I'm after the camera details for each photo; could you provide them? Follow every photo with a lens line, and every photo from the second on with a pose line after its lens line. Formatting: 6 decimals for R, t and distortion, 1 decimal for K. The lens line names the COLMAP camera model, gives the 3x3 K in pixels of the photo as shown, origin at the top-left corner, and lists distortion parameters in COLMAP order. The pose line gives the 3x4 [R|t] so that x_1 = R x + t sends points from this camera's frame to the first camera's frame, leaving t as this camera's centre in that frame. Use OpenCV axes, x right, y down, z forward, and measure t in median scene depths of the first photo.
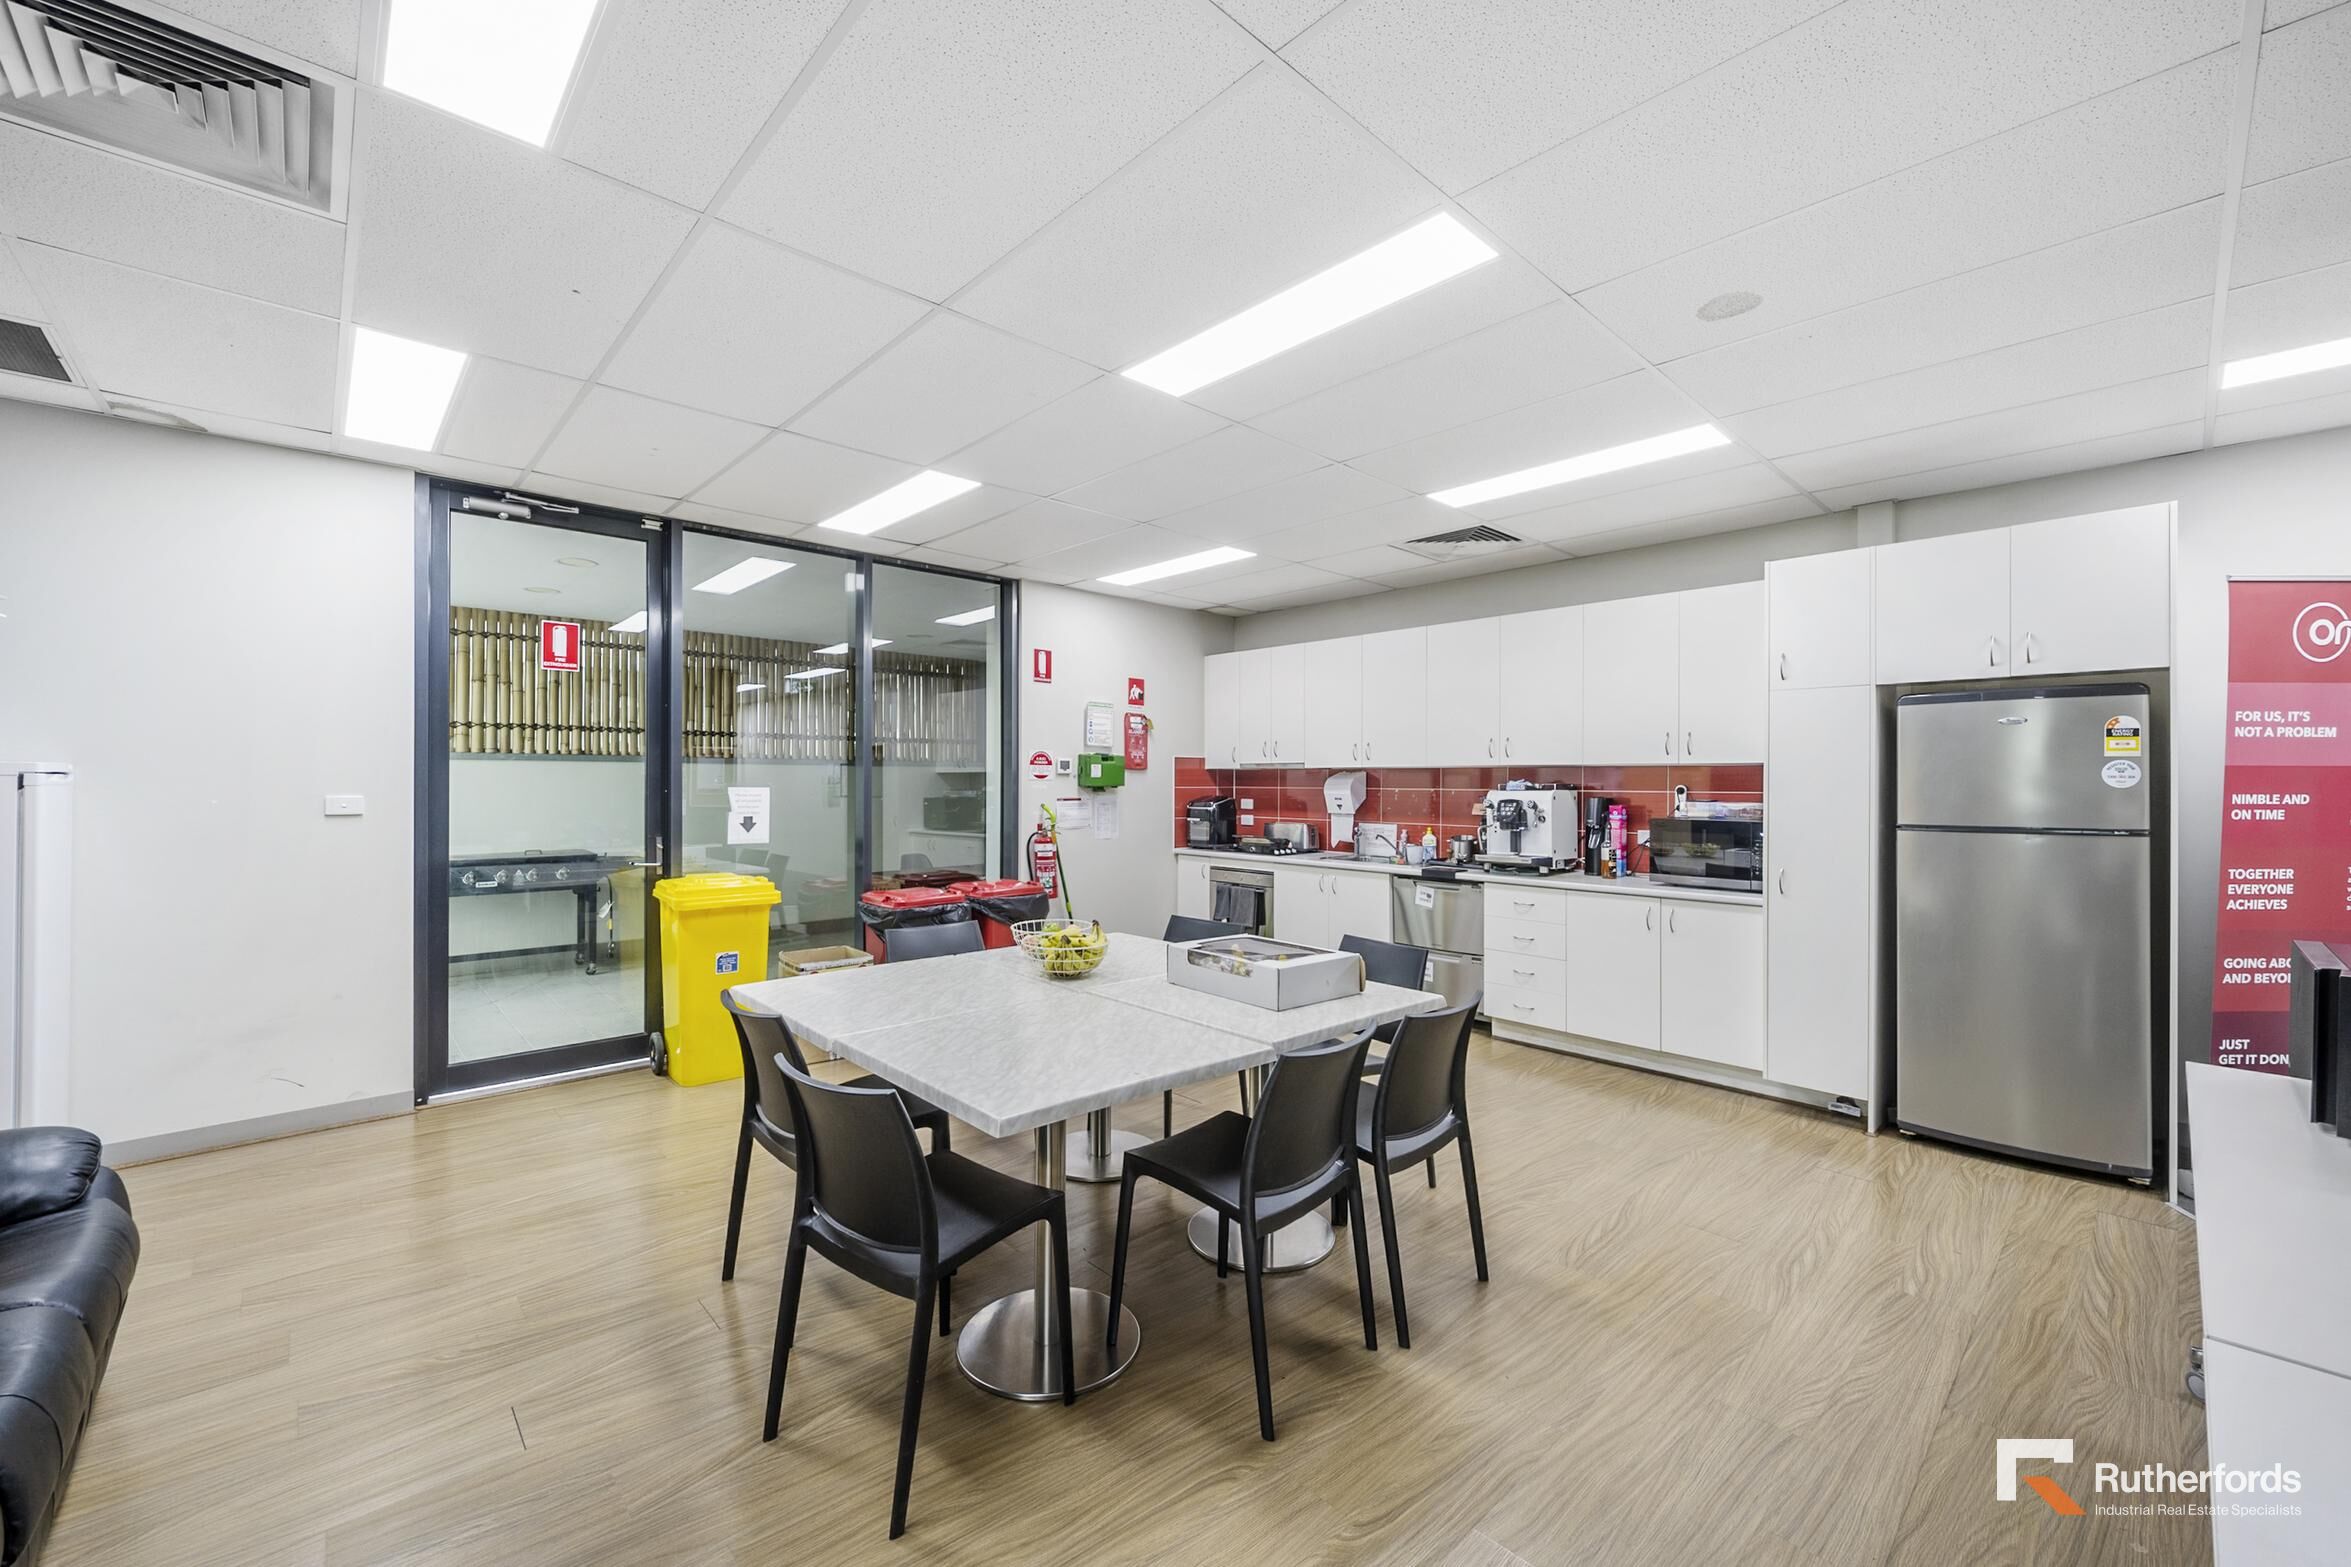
lens RADIAL K [[937.9, 0, 1175.5], [0, 937.9, 783.5], [0, 0, 1]] dist [0.031108, 0.000023]
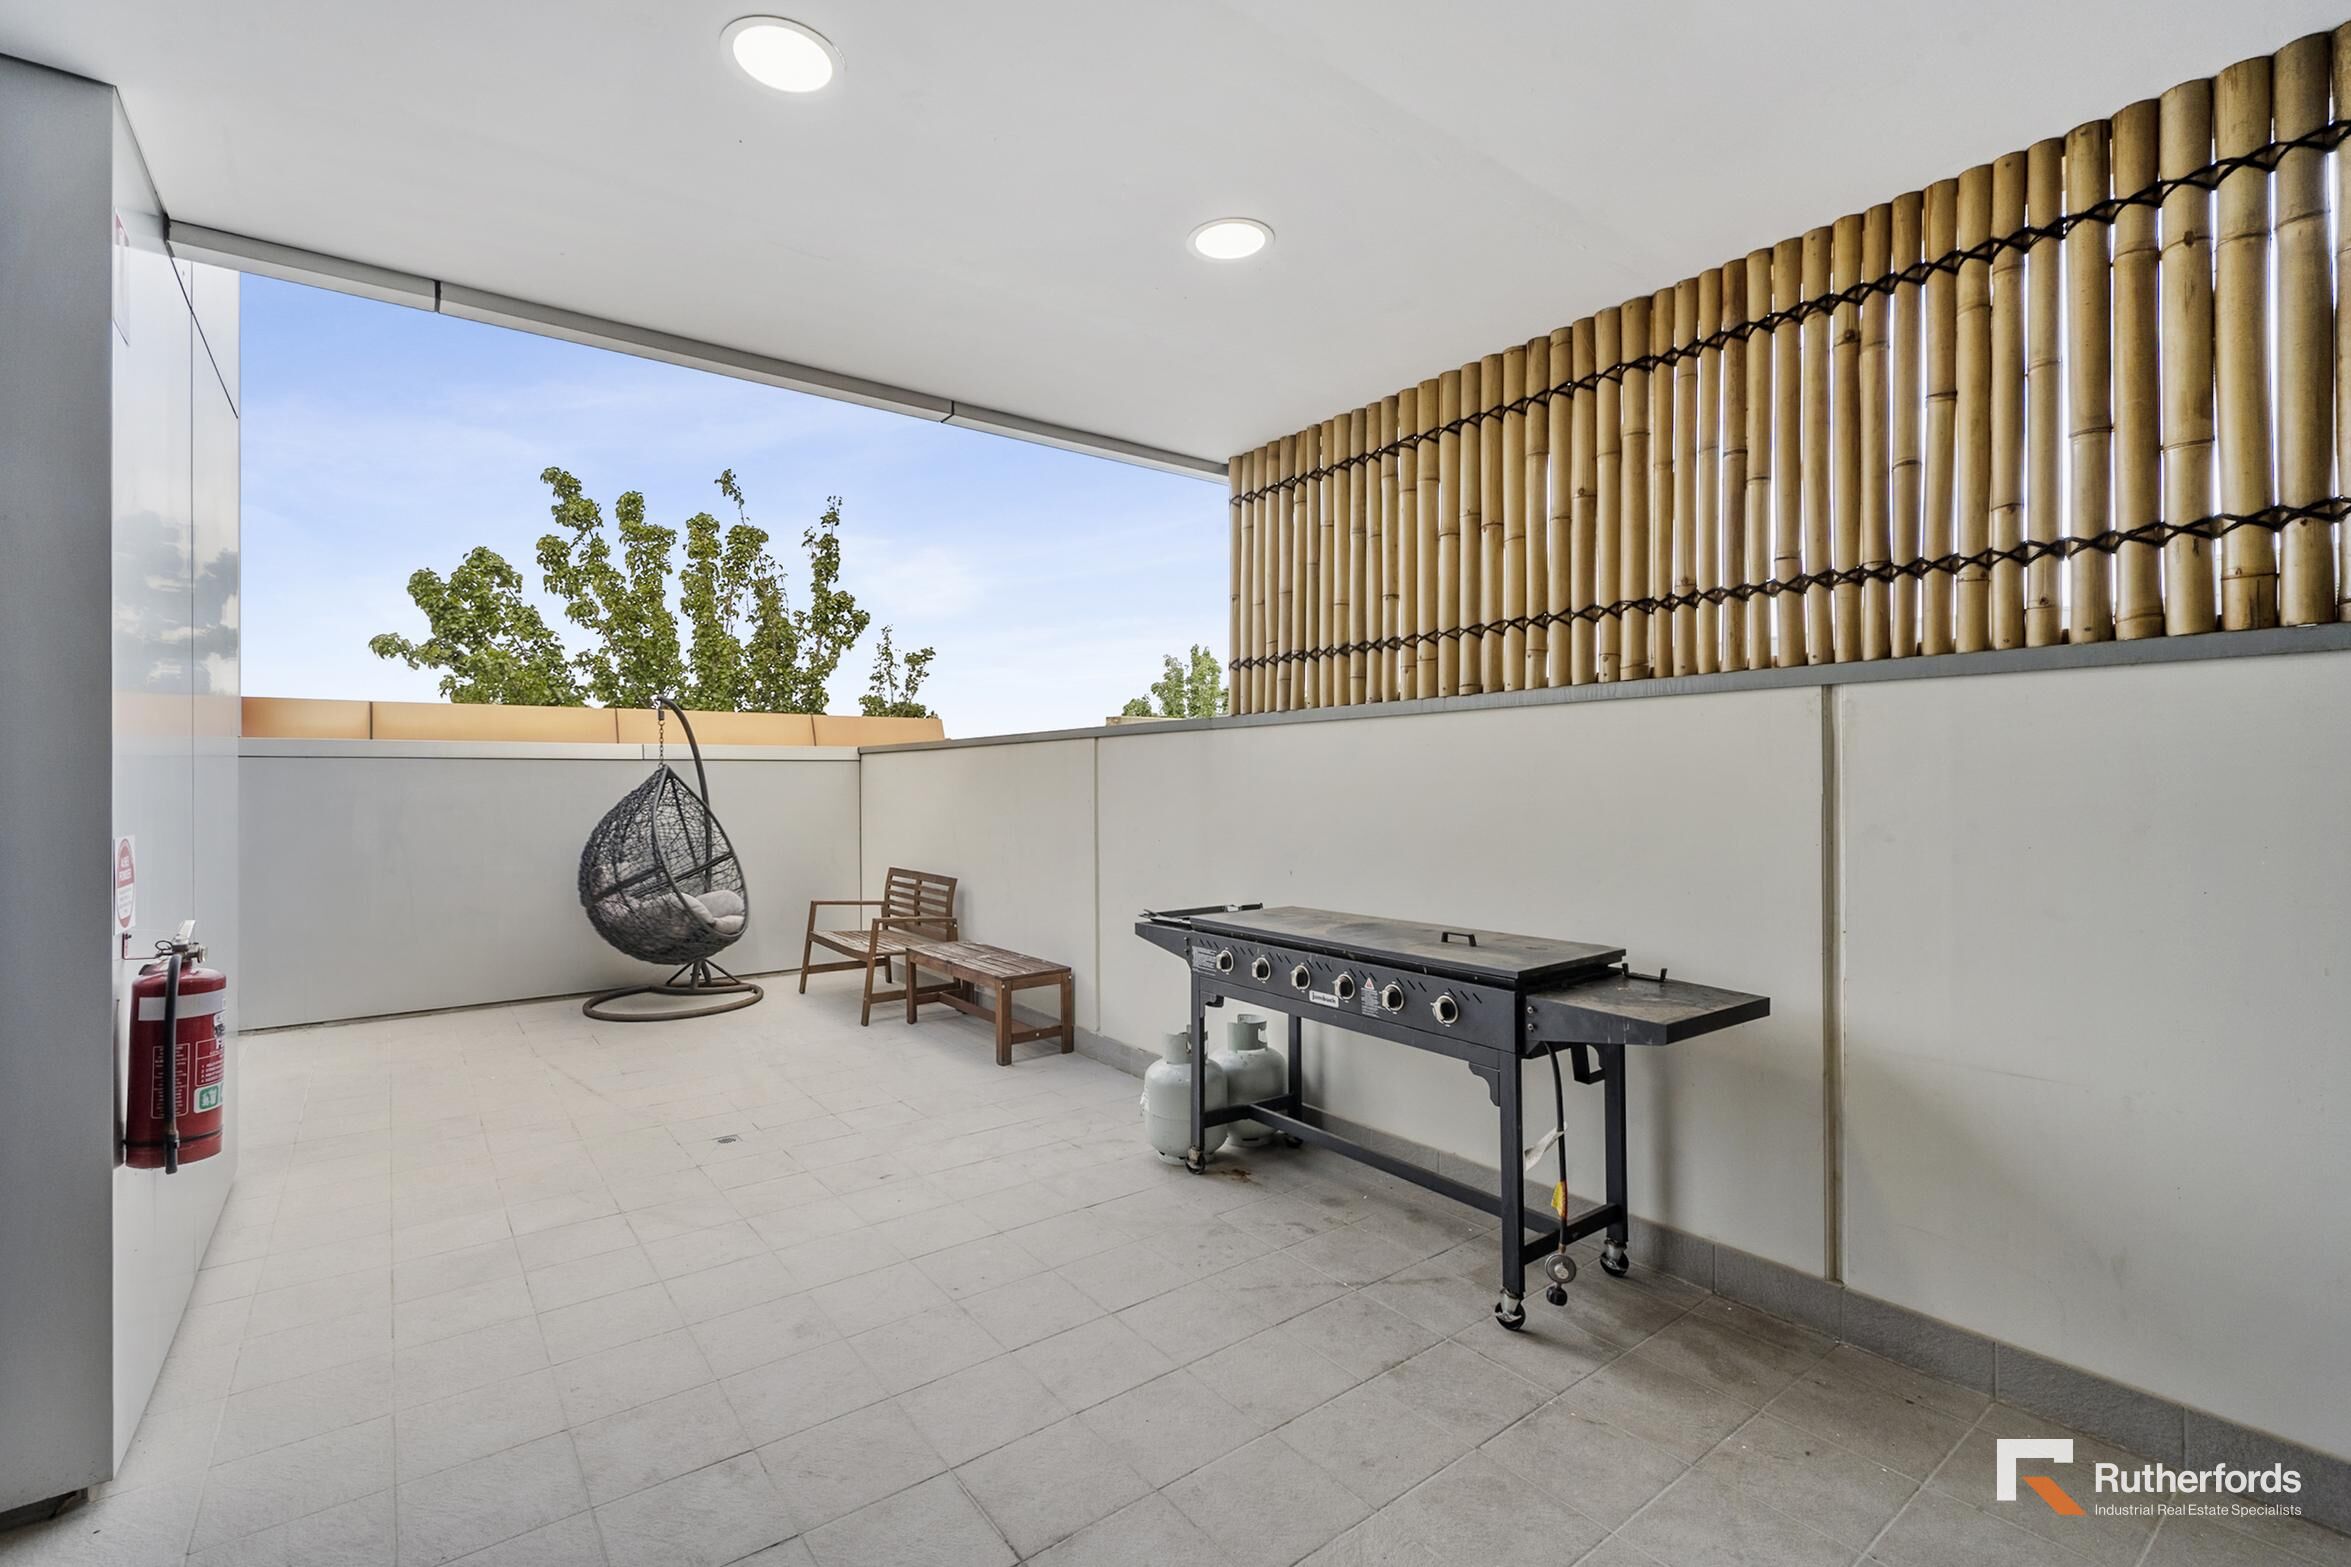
lens RADIAL K [[1016.3, 0, 1175.5], [0, 1016.3, 783.5], [0, 0, 1]] dist [0.000678, 0.000081]
pose [[-0.104165, -0.003729, -0.994553, -0.237879], [0.005208, 0.999977, -0.004295, 0.009409], [0.994546, -0.005627, -0.104143, 0.893540]]
